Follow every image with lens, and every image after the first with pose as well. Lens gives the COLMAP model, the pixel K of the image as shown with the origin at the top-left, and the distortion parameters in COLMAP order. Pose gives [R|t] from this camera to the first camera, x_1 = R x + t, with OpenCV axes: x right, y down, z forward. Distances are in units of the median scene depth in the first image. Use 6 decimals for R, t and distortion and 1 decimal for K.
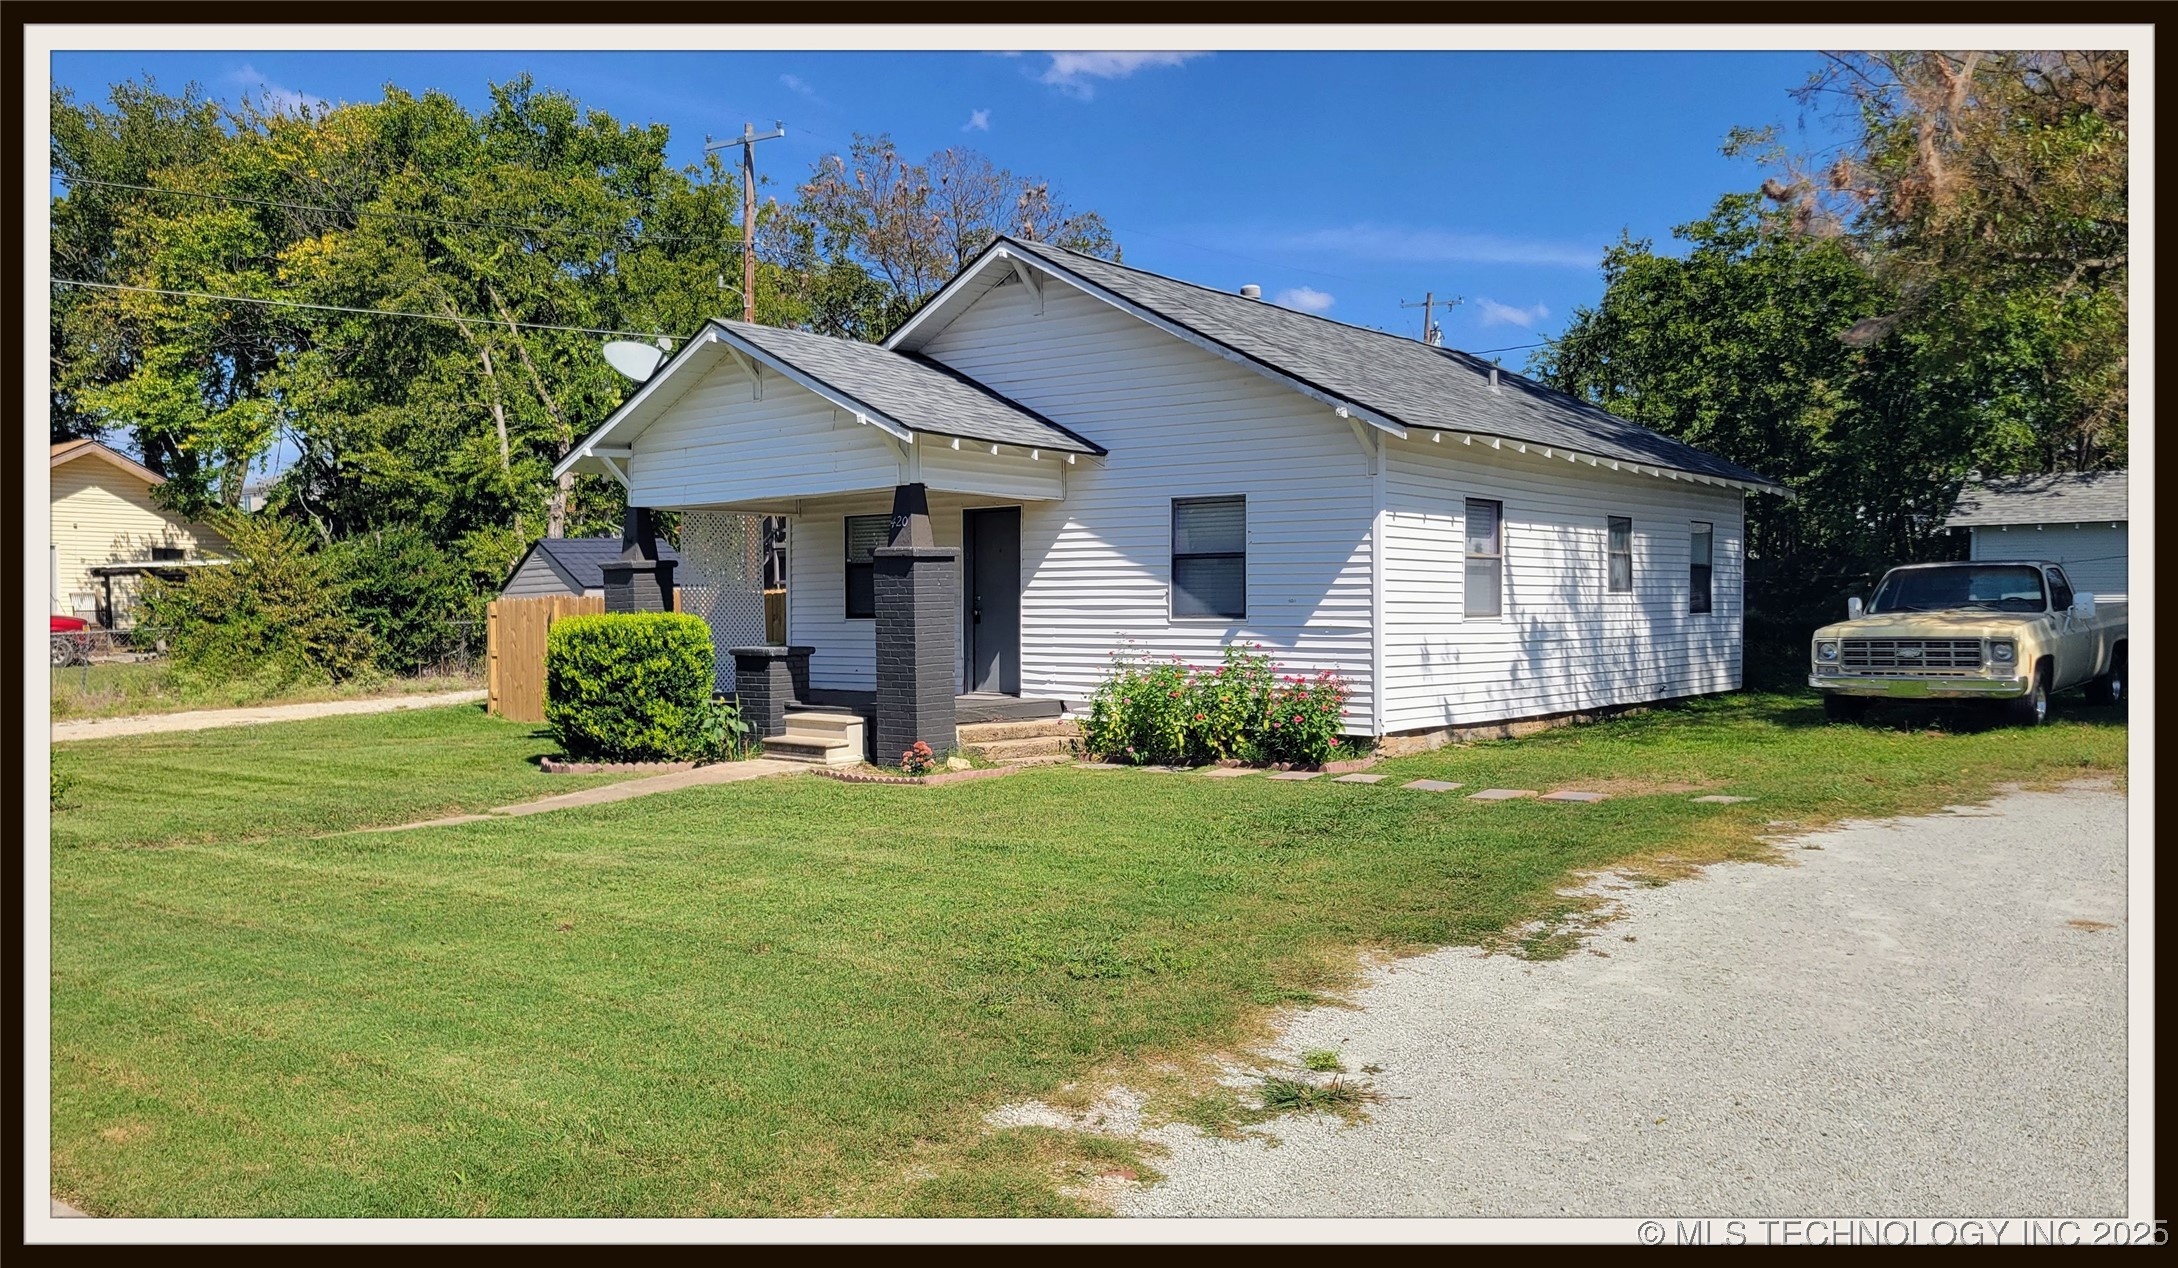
lens RADIAL K [[1653.8, 0, 1075.4], [0, 1653.8, 685.4], [0, 0, 1]] dist [0.036393, 0.000396]
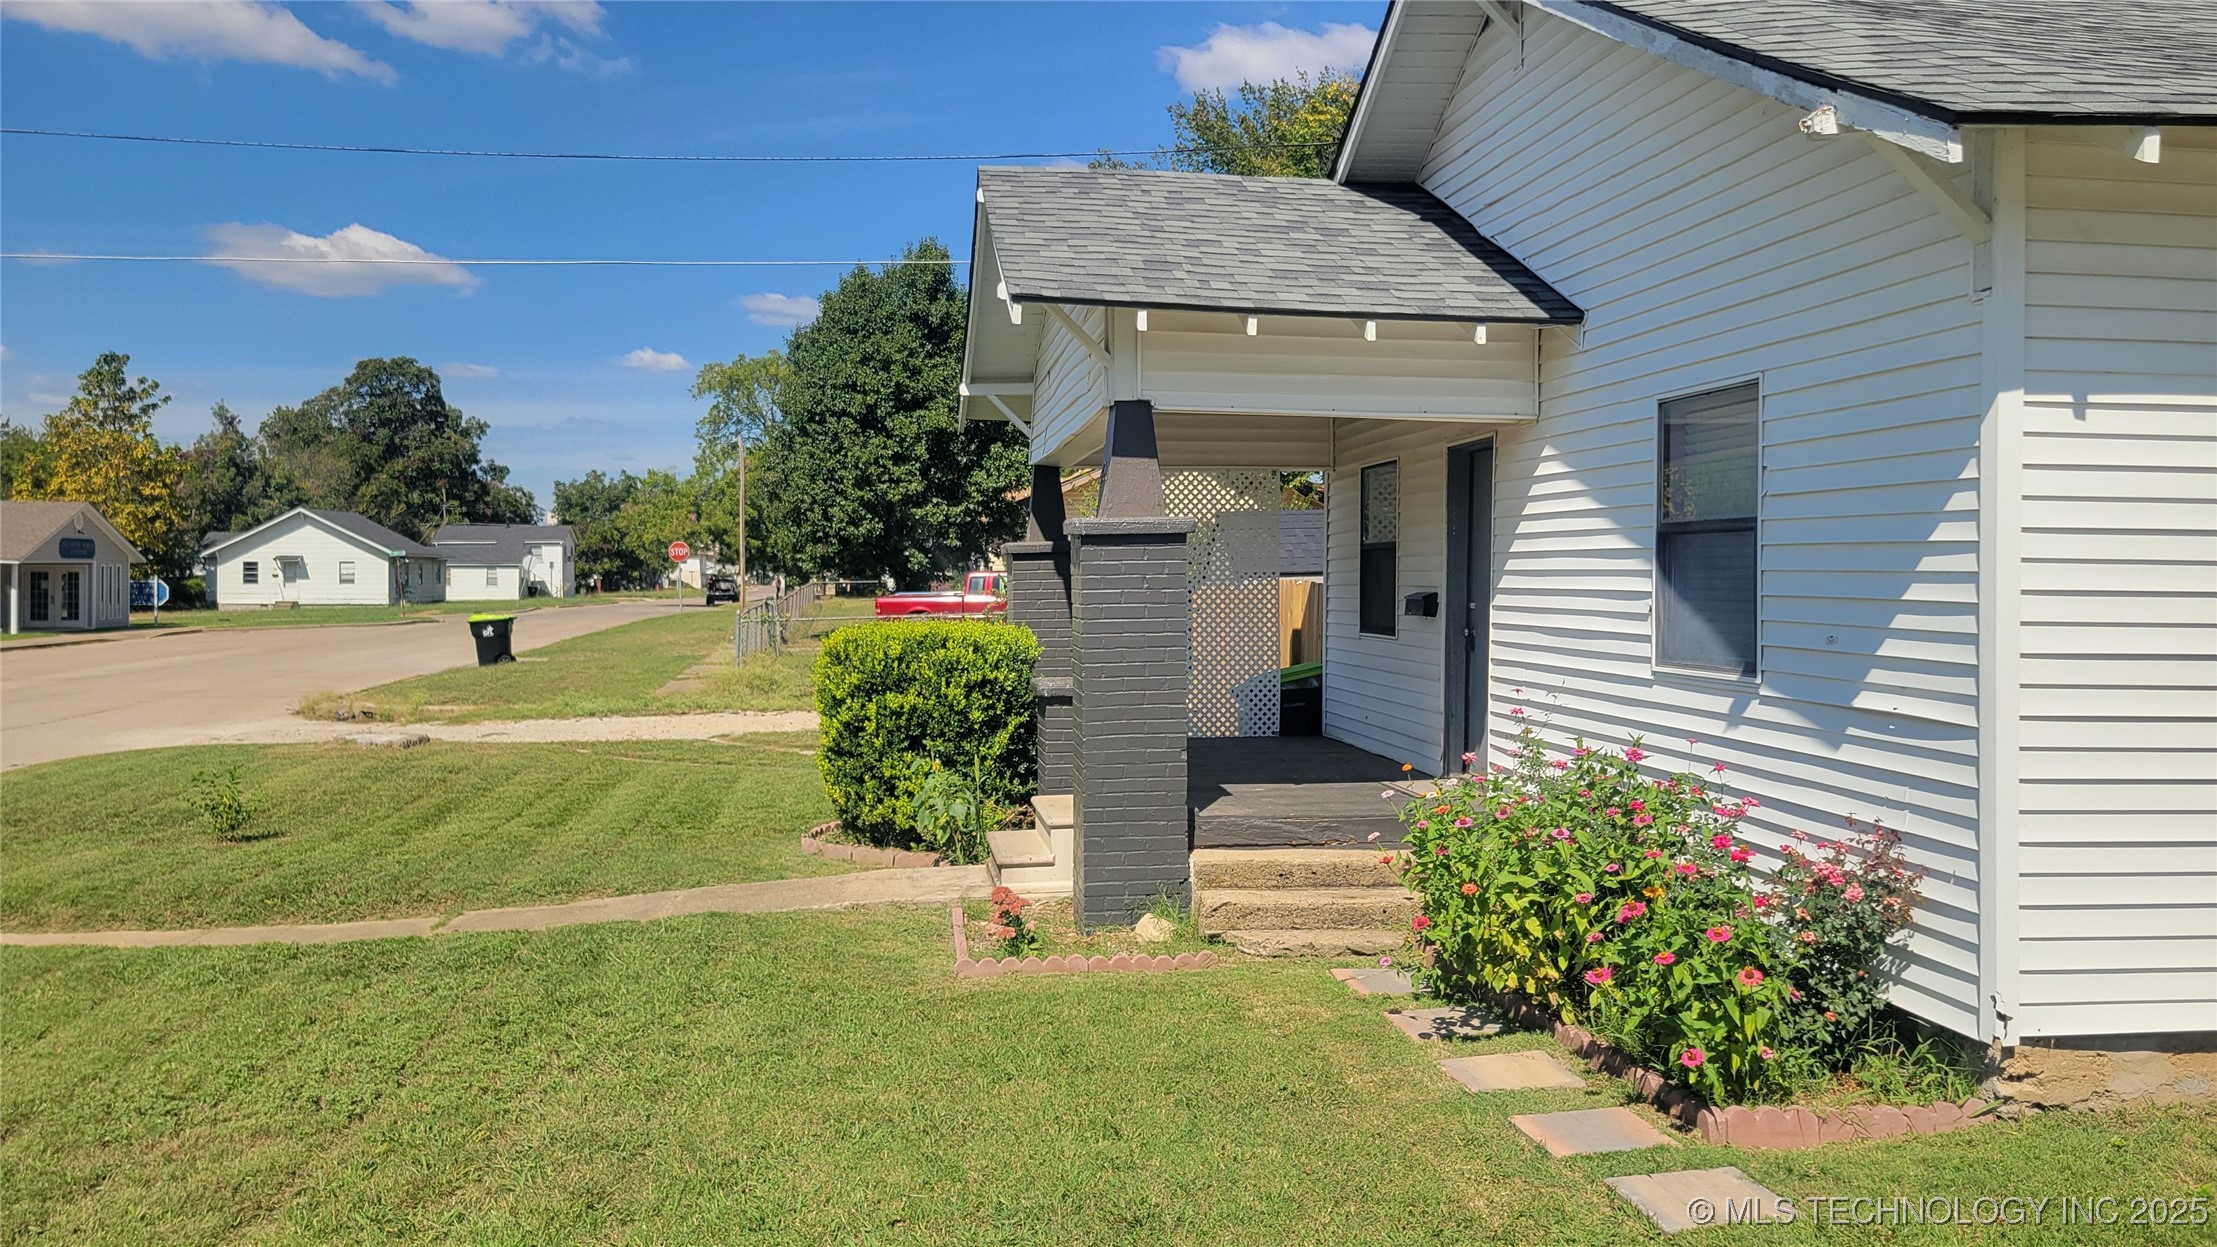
lens RADIAL K [[1679.5, 0, 1141.6], [0, 1679.5, 589.0], [0, 0, 1]] dist [0.045391, -0.018293]
pose [[0.730748, 0.014431, -0.682494, 0.278189], [-0.043068, 0.998759, -0.024995, -0.045035], [0.681287, 0.047659, 0.730463, 0.584808]]
